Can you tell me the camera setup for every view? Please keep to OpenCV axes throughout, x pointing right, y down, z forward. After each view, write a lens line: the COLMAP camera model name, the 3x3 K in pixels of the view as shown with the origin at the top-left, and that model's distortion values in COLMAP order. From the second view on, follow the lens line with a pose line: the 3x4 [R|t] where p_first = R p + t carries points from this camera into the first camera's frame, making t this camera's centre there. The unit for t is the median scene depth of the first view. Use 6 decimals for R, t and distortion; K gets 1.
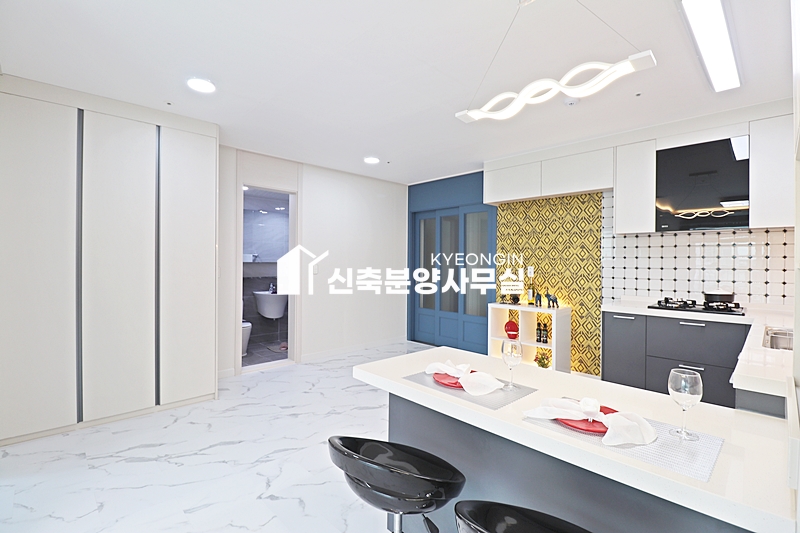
lens RADIAL K [[380.3, 0, 400.0], [0, 380.3, 266.5], [0, 0, 1]] dist [-0.001278, -0.000492]
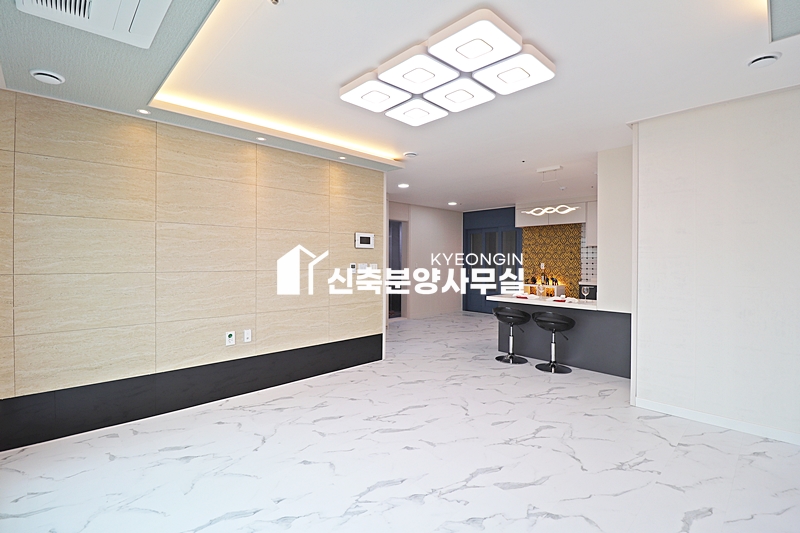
lens RADIAL K [[369.1, 0, 400.0], [0, 369.1, 266.5], [0, 0, 1]] dist [-0.013225, -0.000597]
pose [[0.999776, -0.004284, -0.020717, -0.290414], [0.004387, 0.999978, 0.004931, 0.004369], [0.020696, -0.005021, 0.999773, -0.744195]]
